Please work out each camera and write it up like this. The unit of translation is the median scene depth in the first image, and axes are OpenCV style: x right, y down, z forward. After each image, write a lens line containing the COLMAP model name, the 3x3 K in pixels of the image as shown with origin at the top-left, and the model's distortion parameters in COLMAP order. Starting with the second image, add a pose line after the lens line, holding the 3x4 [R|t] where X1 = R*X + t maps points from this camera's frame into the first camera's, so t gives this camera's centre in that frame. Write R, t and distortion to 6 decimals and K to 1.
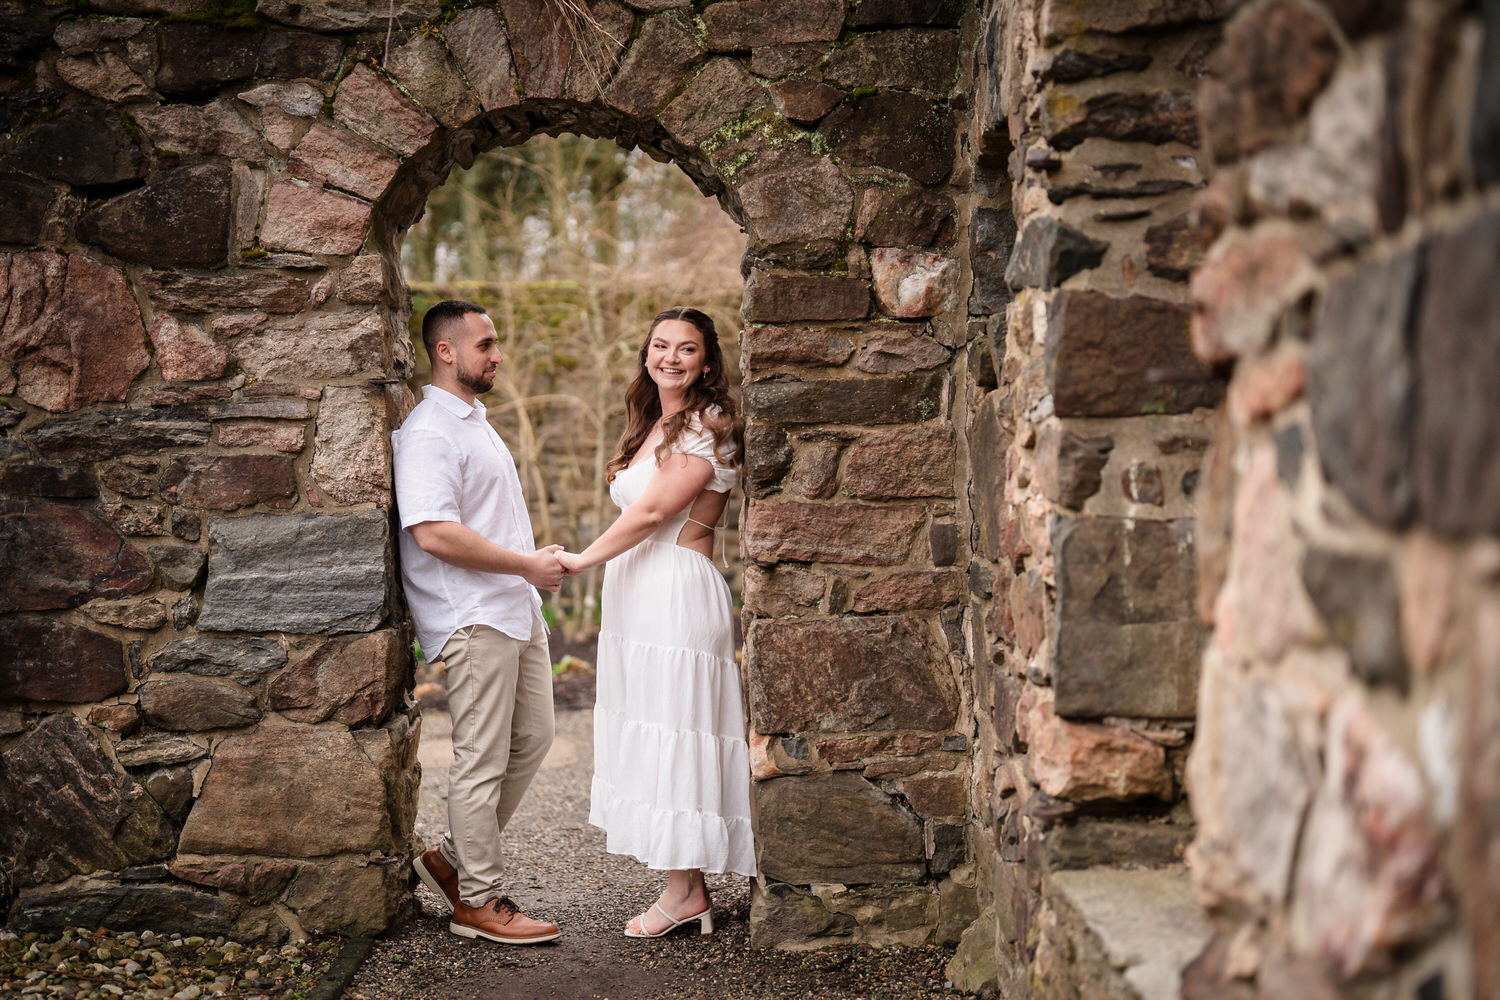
lens RADIAL K [[2201.9, 0, 734.6], [0, 2201.9, 519.5], [0, 0, 1]] dist [-0.147781, 1.043764]
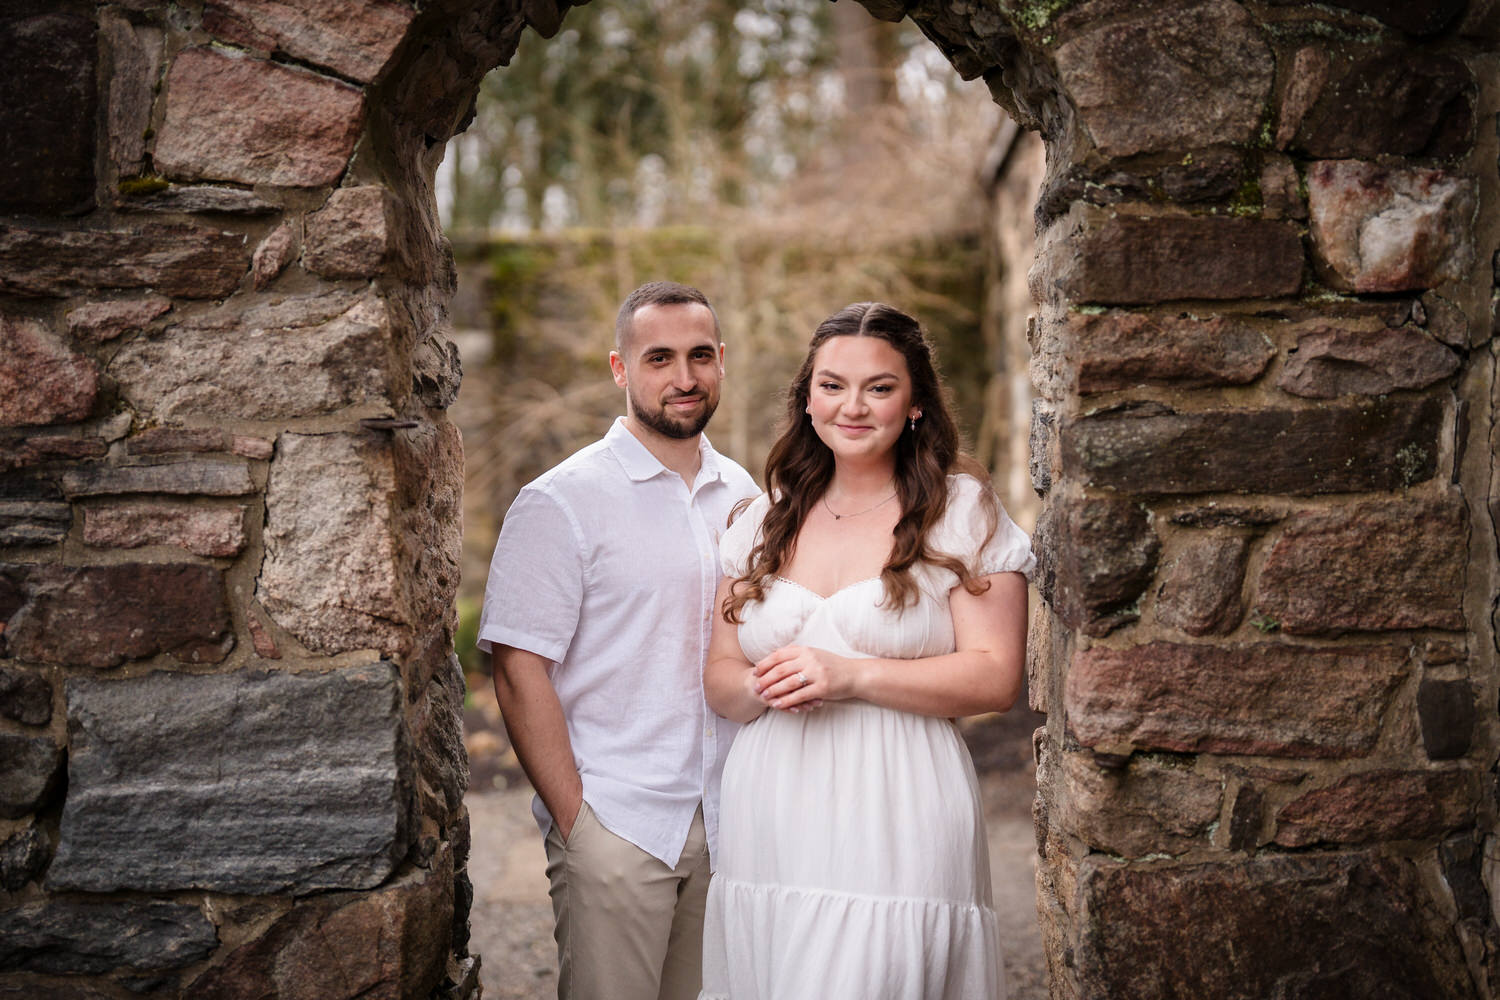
lens RADIAL K [[2197.5, 0, 781.8], [0, 2197.5, 470.2], [0, 0, 1]] dist [-0.161832, 1.158245]
pose [[0.999482, -0.009731, -0.030681, -0.048704], [0.009905, 0.999936, 0.005522, -0.053503], [0.030625, -0.005823, 0.999514, 0.471294]]
